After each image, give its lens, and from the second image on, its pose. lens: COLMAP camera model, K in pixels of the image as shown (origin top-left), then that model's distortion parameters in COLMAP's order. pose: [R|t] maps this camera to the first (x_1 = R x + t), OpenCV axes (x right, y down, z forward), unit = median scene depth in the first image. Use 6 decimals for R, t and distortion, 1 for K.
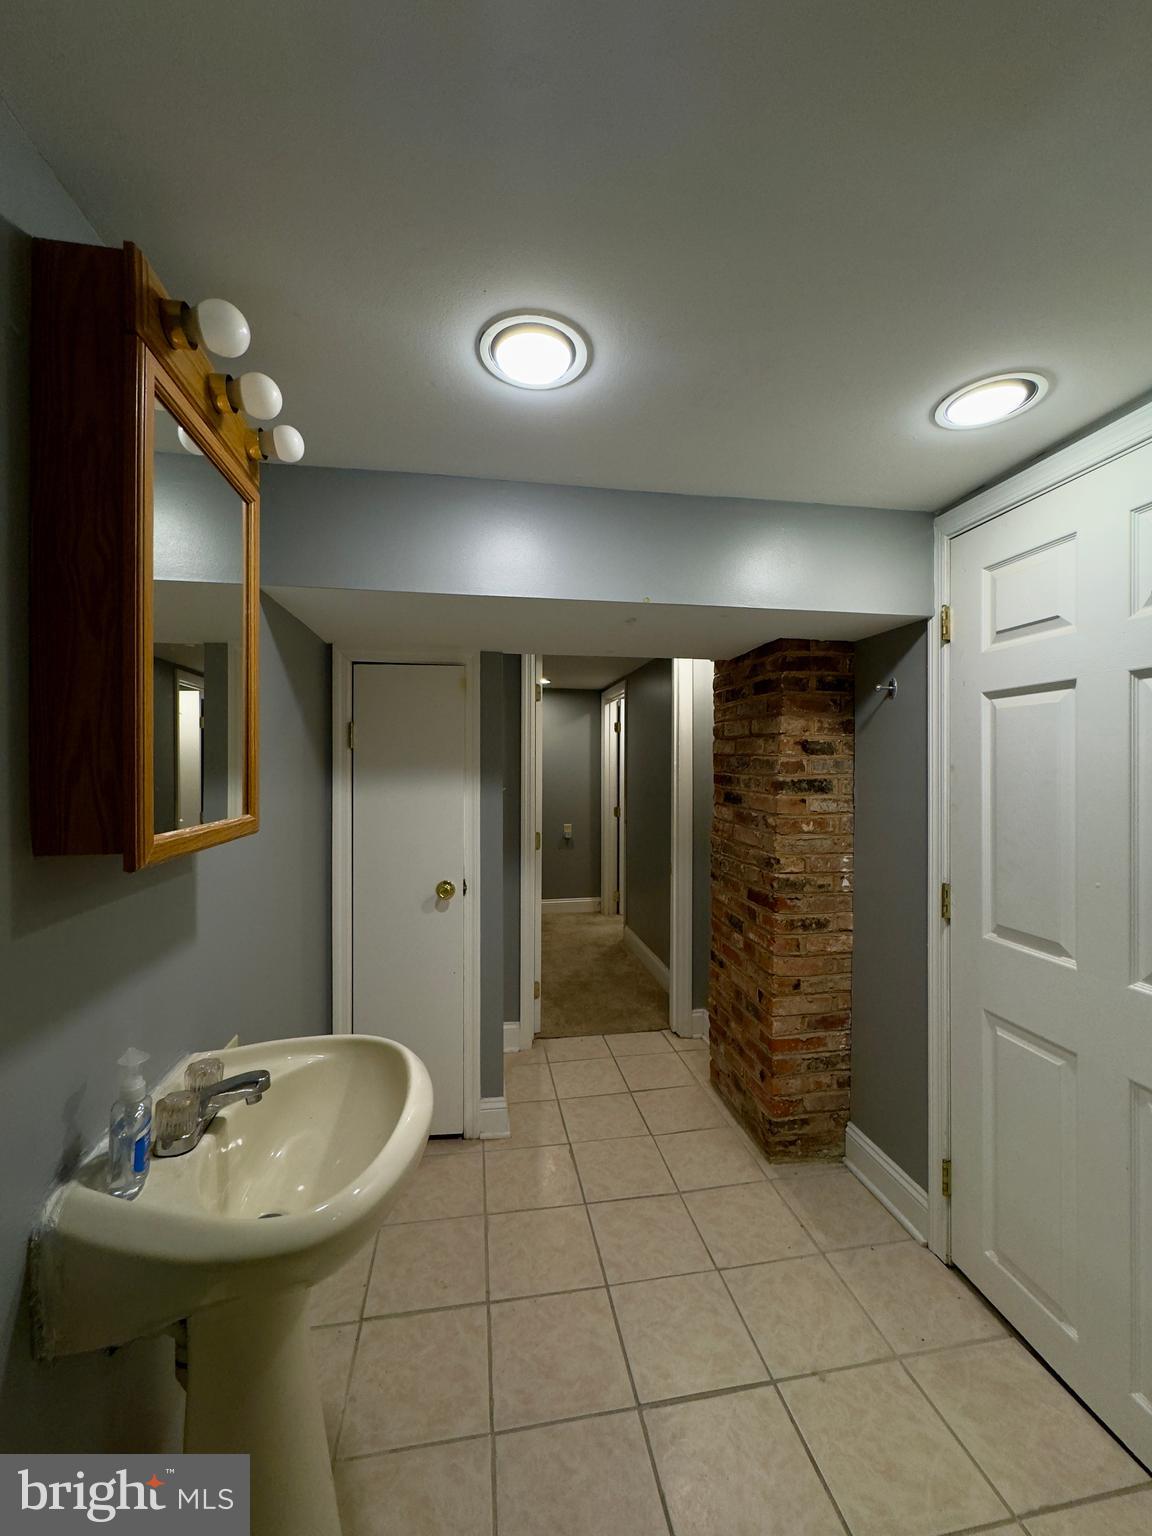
lens RADIAL K [[611.2, 0, 578.5], [0, 611.2, 769.6], [0, 0, 1]] dist [-0.001937, 0.000591]
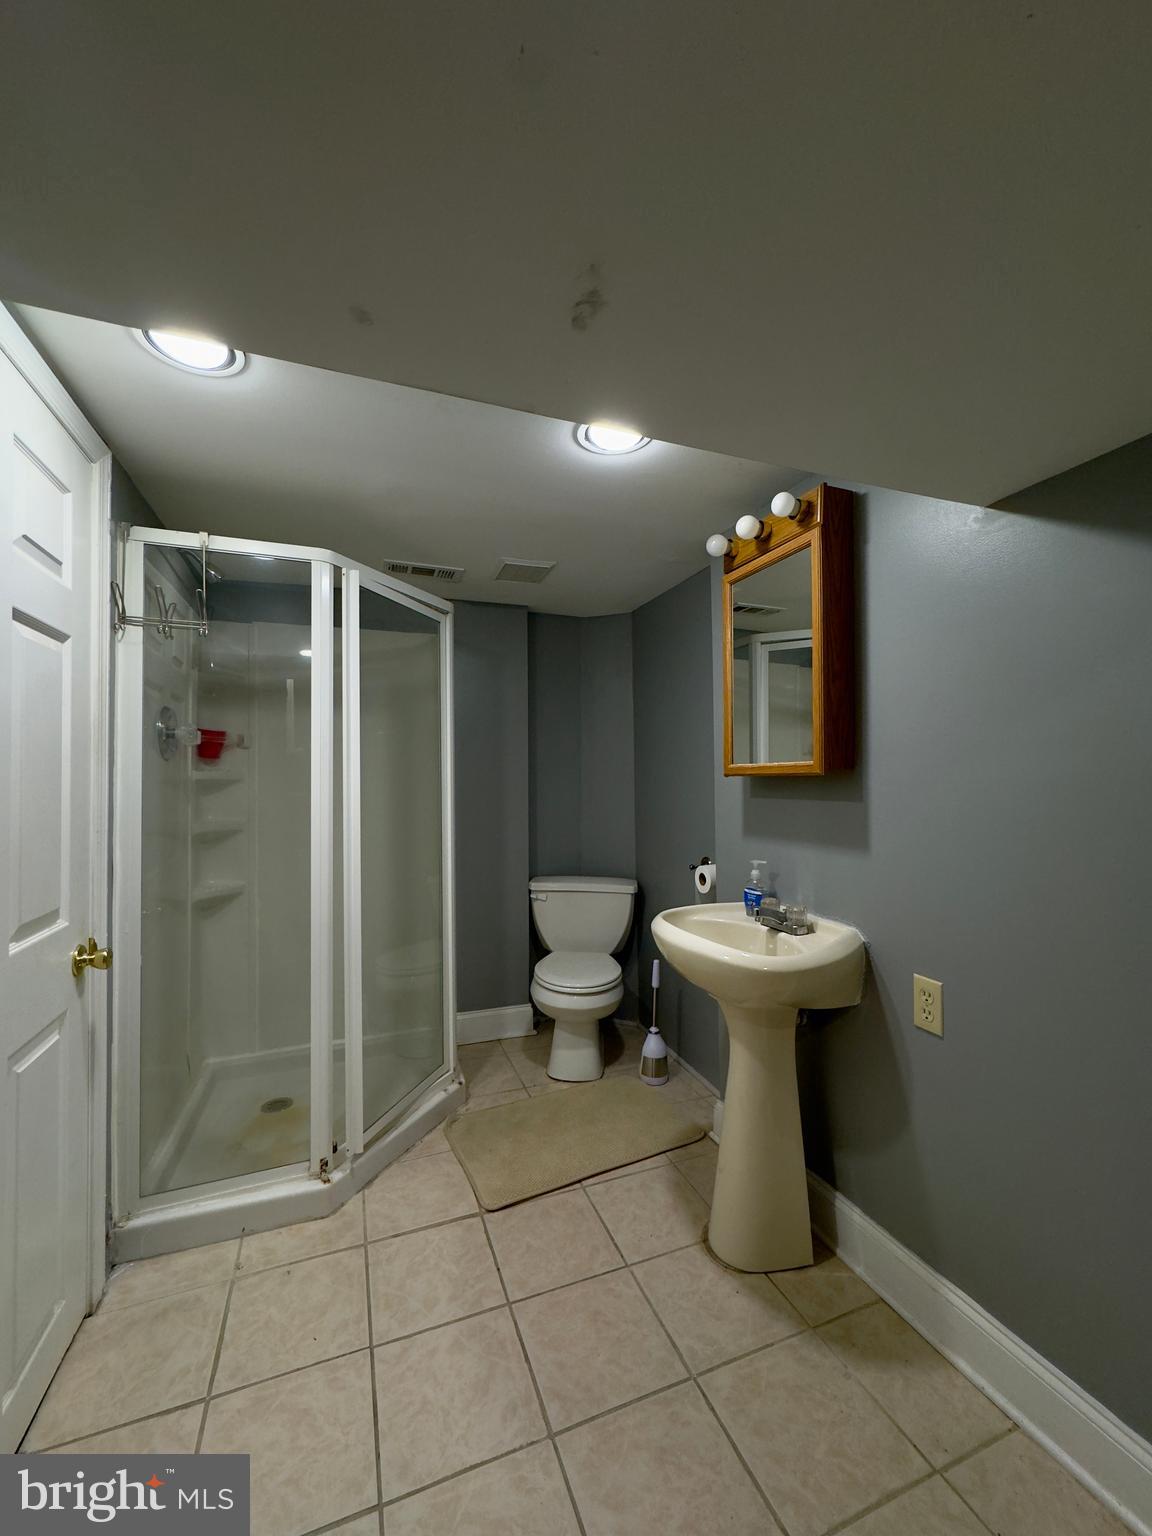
lens RADIAL K [[611.2, 0, 578.5], [0, 611.2, 769.6], [0, 0, 1]] dist [-0.001937, 0.000591]
pose [[-0.980342, 0.003058, -0.197283, 0.242238], [0.006059, 0.999875, -0.014610, 0.095845], [0.197213, -0.015518, -0.980238, 1.971791]]
